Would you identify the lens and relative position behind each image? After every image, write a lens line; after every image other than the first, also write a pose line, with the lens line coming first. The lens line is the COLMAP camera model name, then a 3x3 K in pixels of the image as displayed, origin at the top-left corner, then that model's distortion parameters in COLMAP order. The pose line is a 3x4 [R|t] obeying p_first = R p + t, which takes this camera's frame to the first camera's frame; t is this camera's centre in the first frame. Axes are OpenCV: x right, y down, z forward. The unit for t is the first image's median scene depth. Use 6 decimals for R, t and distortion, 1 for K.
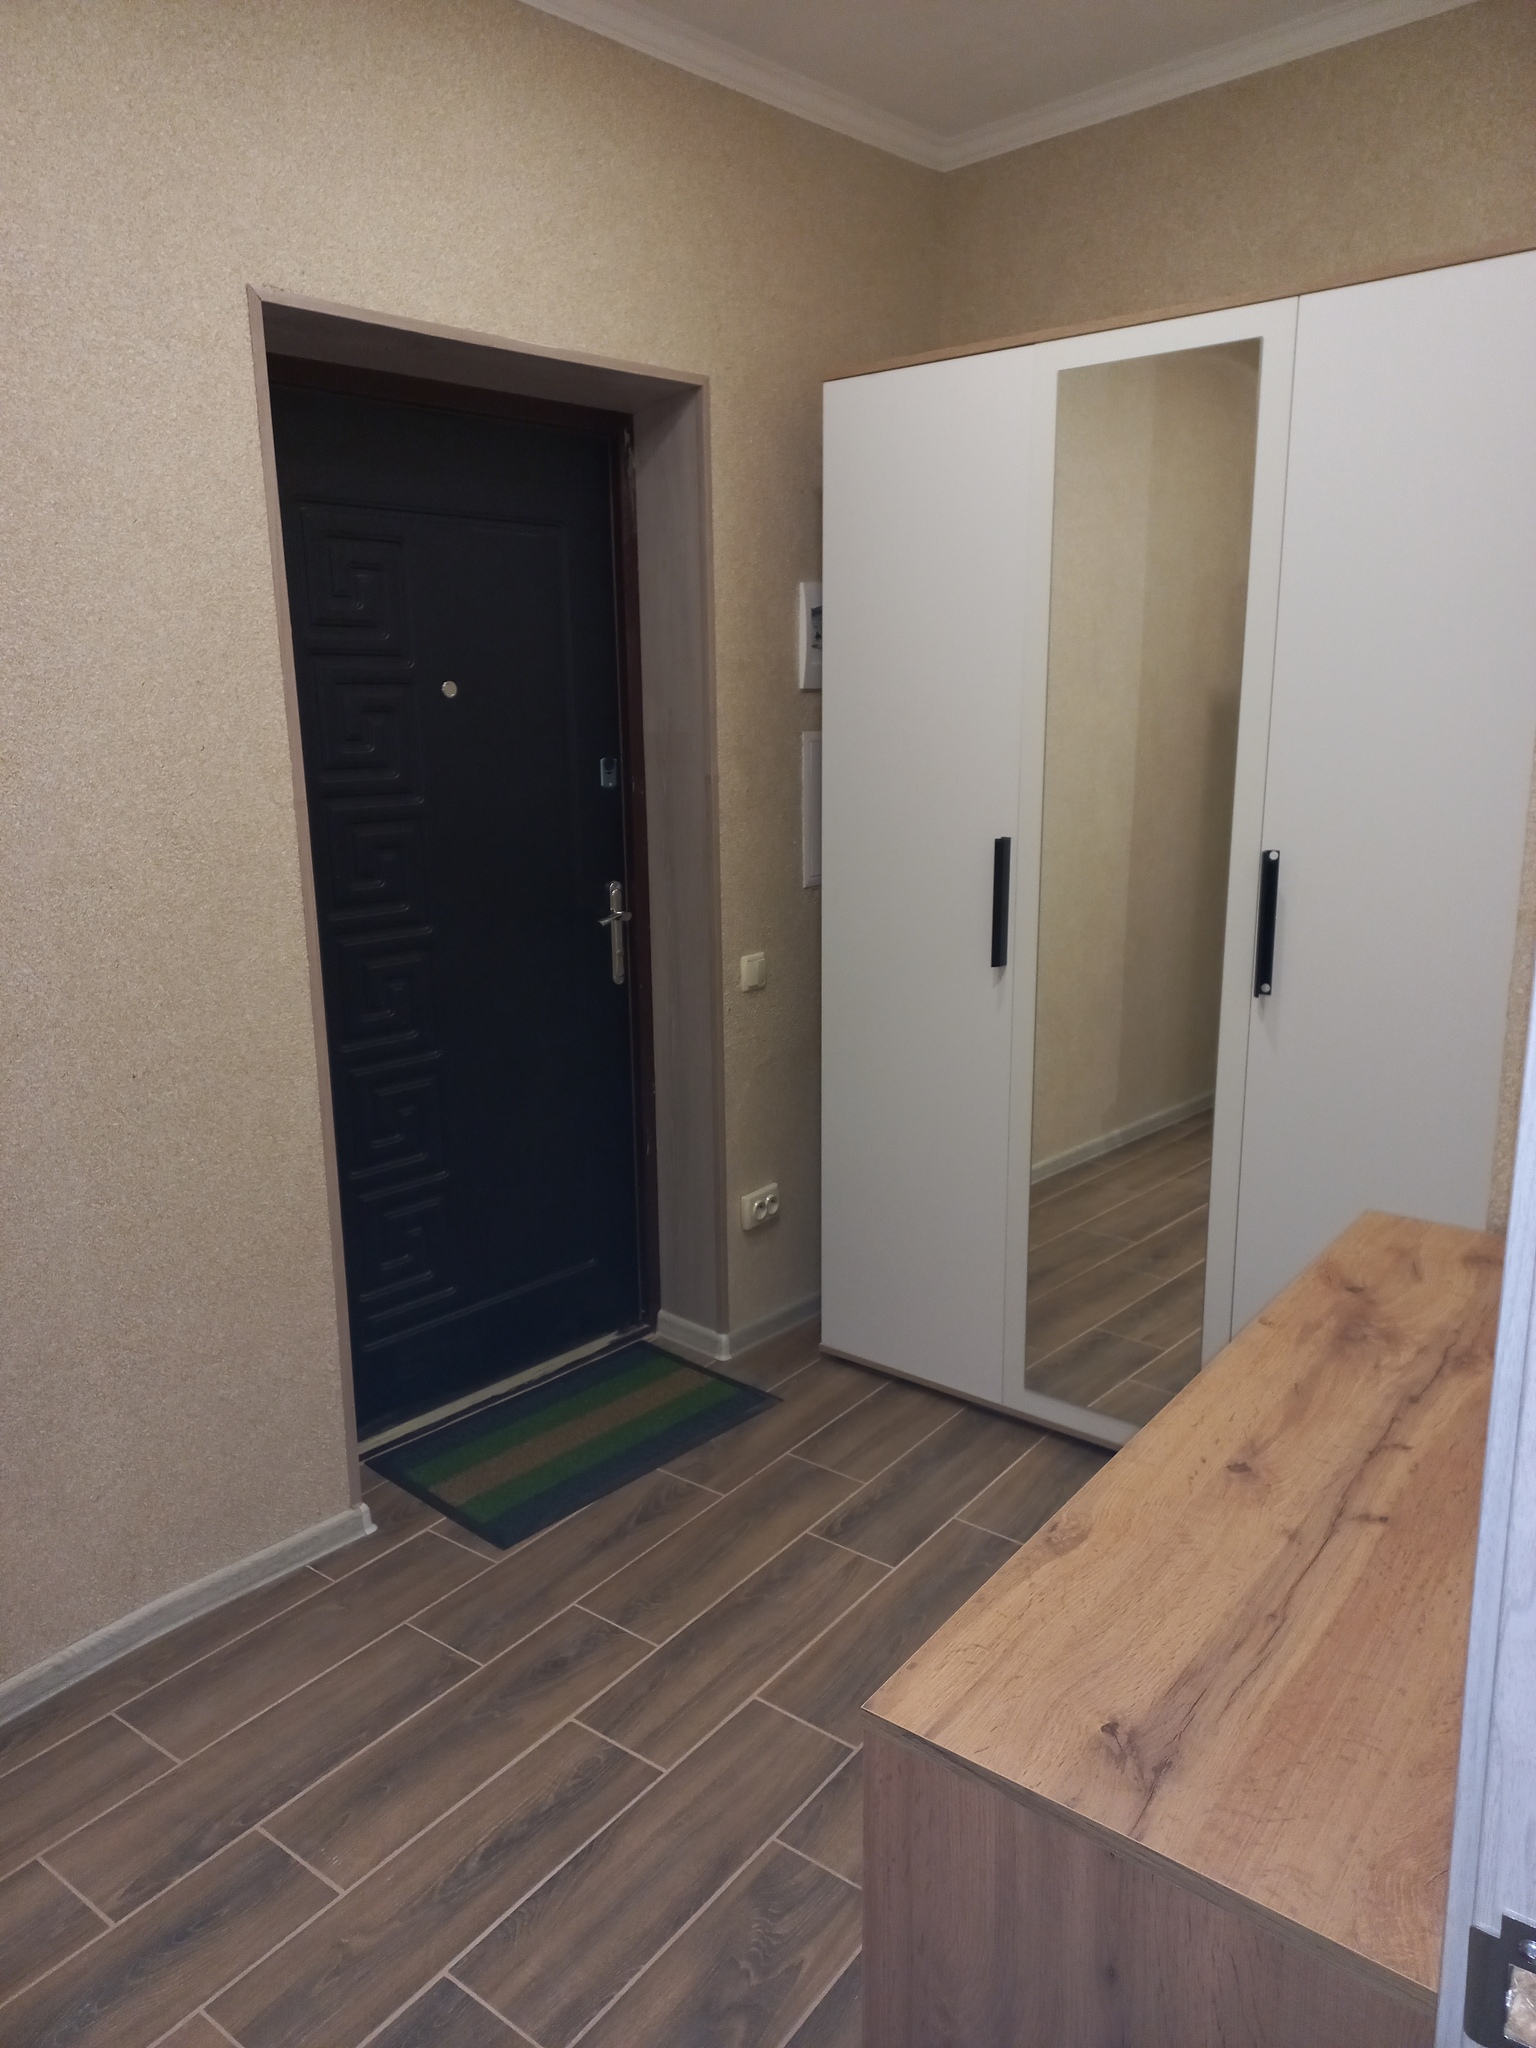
lens RADIAL K [[1466.7, 0, 746.8], [0, 1466.7, 1028.5], [0, 0, 1]] dist [0.092248, -0.091633]
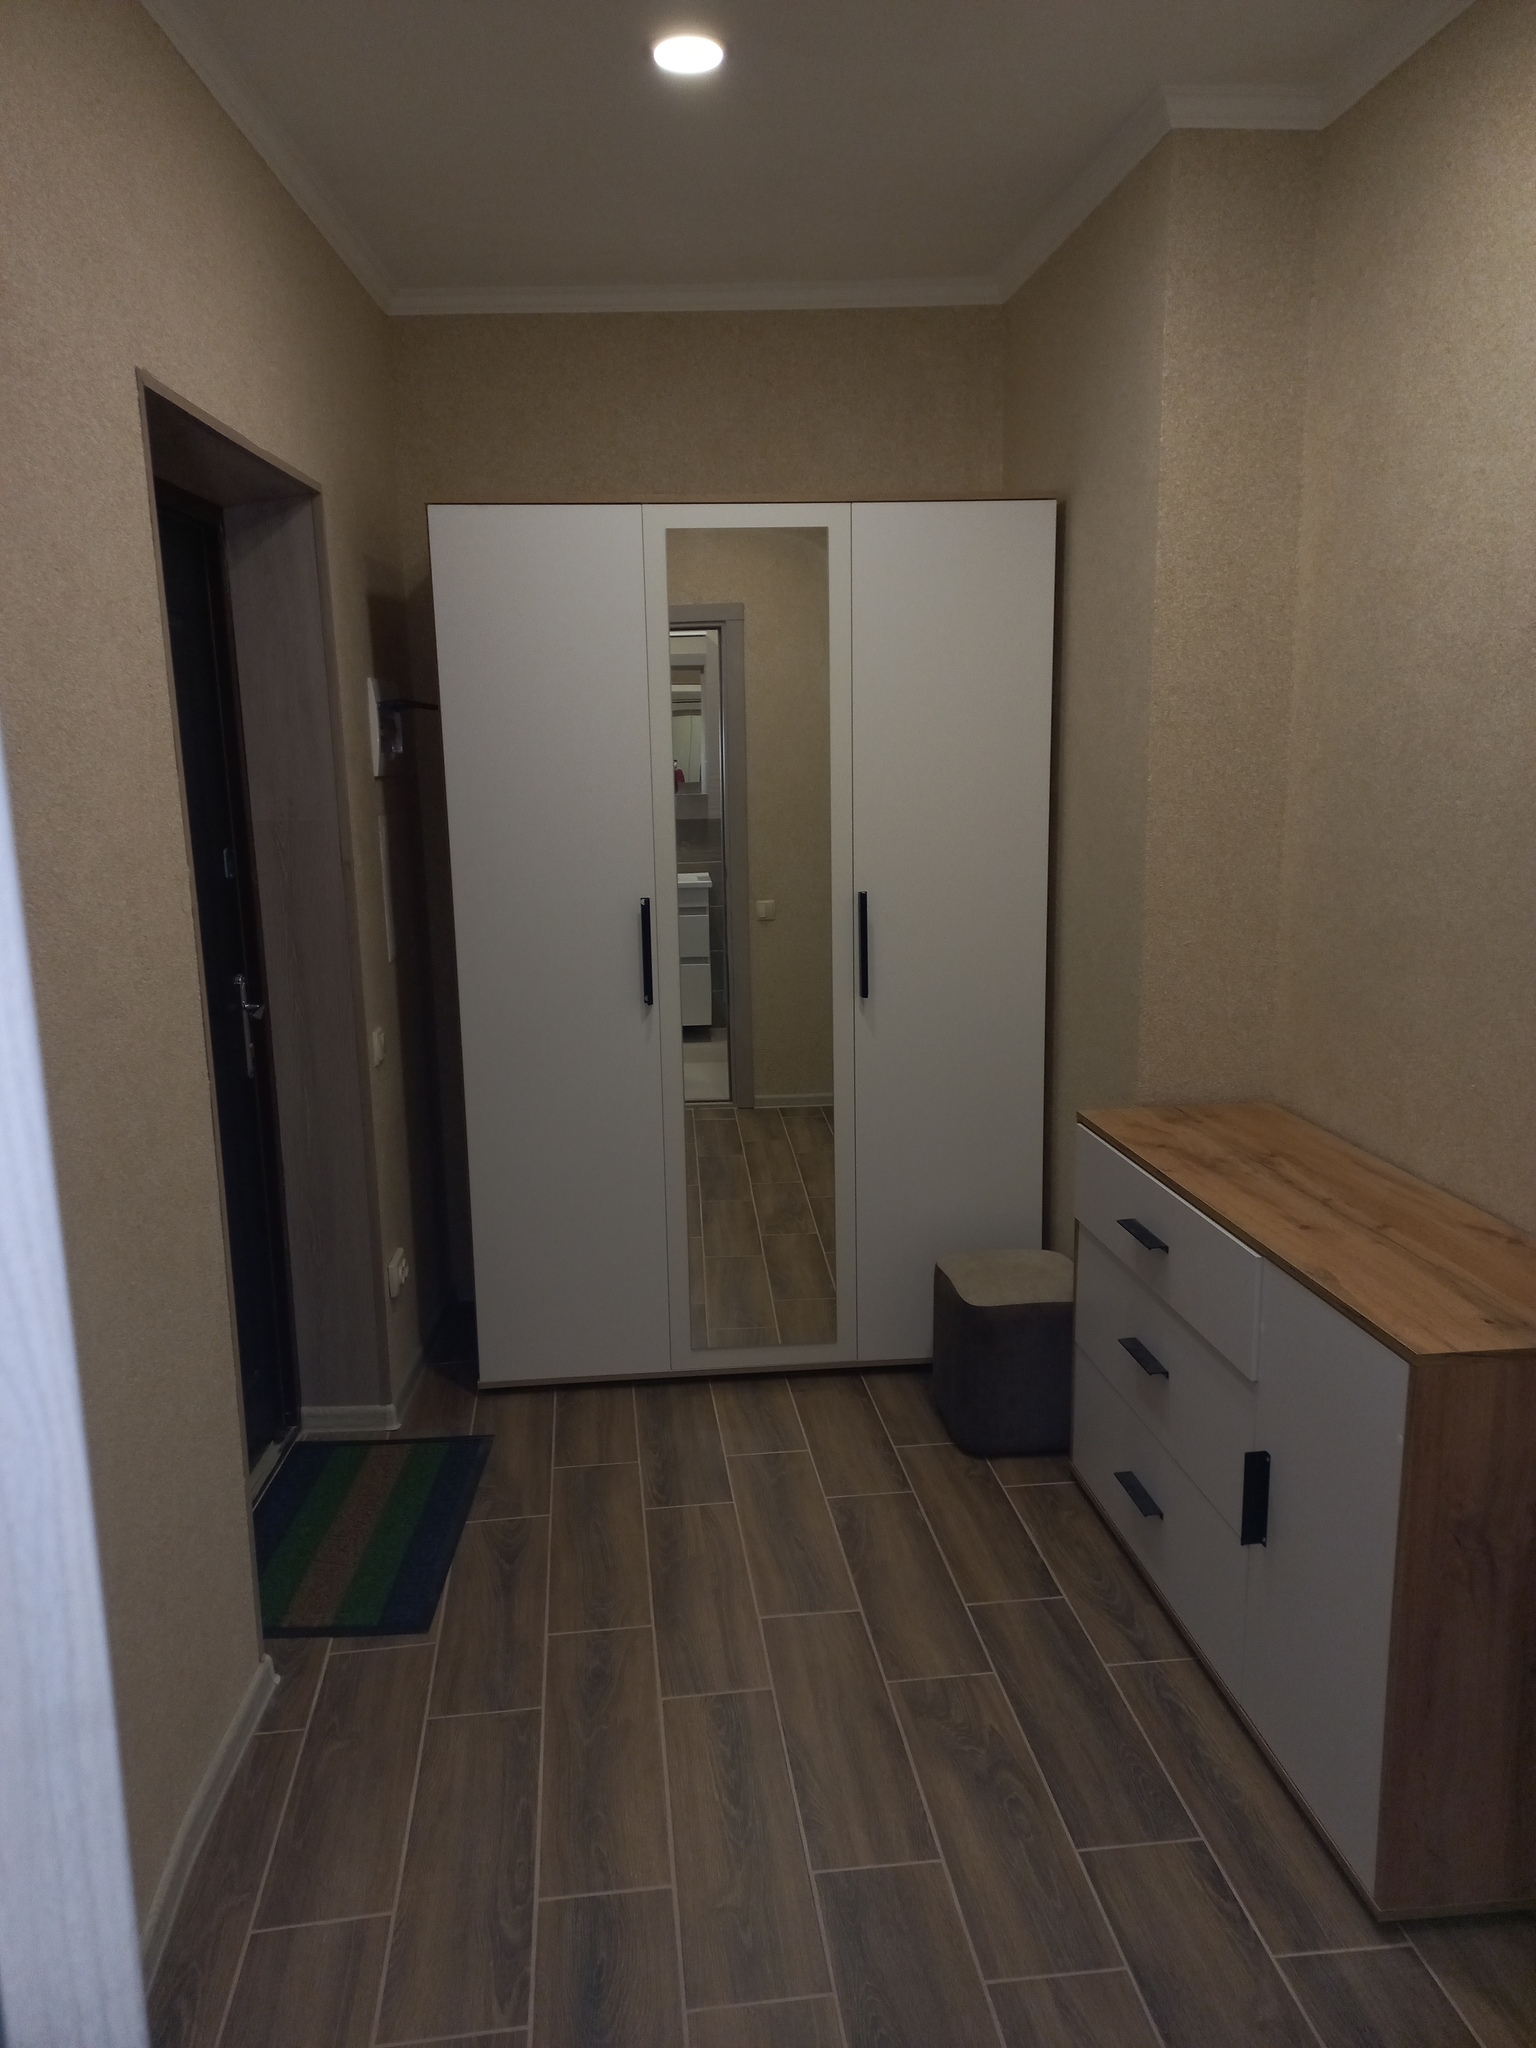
lens RADIAL K [[1466.7, 0, 746.8], [0, 1466.7, 1028.5], [0, 0, 1]] dist [0.092248, -0.091633]
pose [[0.714752, -0.132854, 0.686643, -0.666192], [0.163063, 0.986390, 0.021112, -0.039013], [-0.680102, 0.096876, 0.726688, 0.084002]]
